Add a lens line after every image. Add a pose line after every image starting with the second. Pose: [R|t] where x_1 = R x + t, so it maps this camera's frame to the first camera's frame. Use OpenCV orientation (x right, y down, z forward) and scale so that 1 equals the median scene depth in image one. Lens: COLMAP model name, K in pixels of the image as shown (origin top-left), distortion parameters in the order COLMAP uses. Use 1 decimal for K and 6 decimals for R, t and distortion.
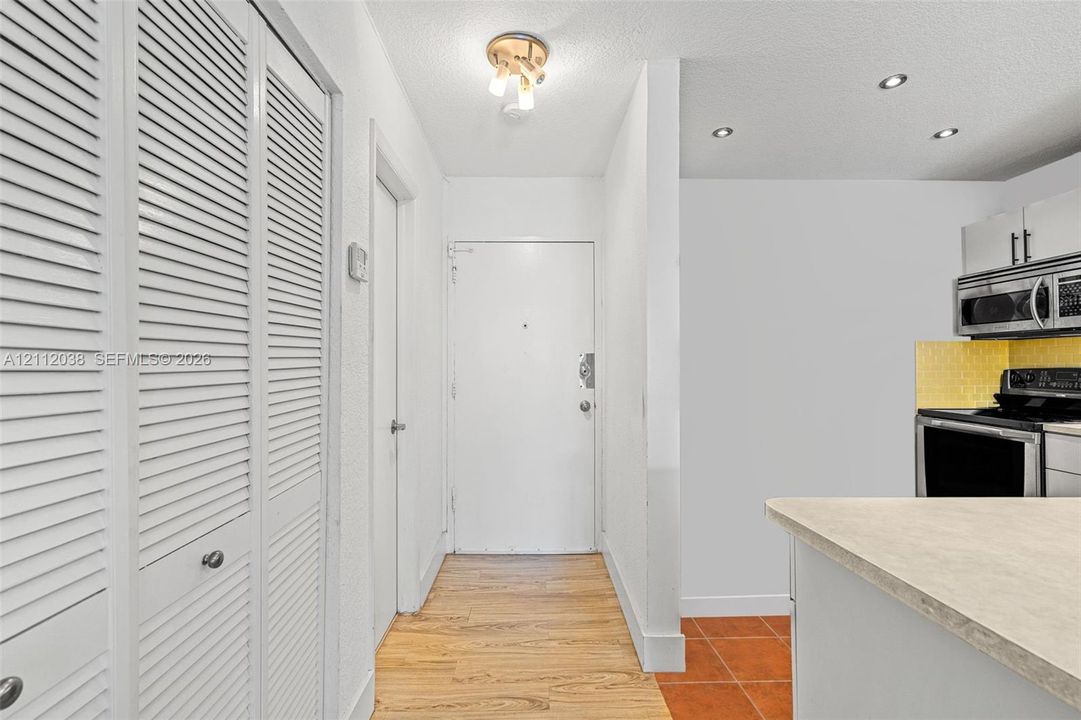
lens RADIAL K [[486.2, 0, 540.5], [0, 486.2, 360.0], [0, 0, 1]] dist [0.000511, 0.000106]
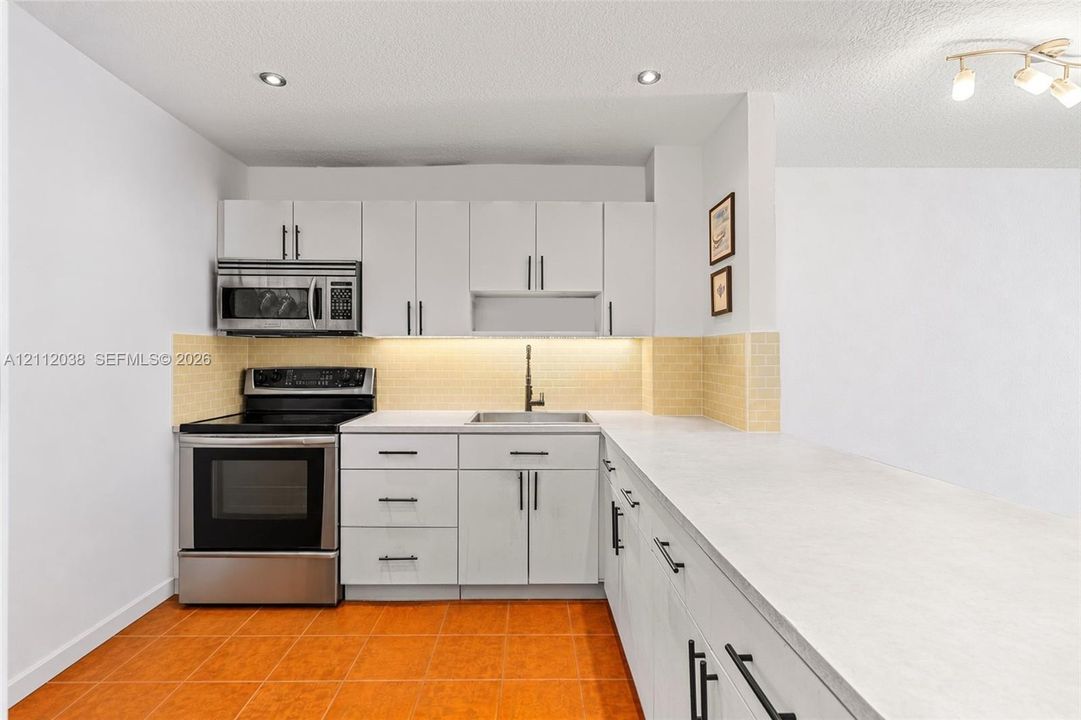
lens RADIAL K [[486.2, 0, 540.5], [0, 486.2, 360.0], [0, 0, 1]] dist [0.000511, 0.000106]
pose [[0.001437, -0.005914, 0.999981, 0.027548], [-0.012658, 0.999902, 0.005932, -0.011781], [-0.999919, -0.012666, 0.001362, 0.488794]]
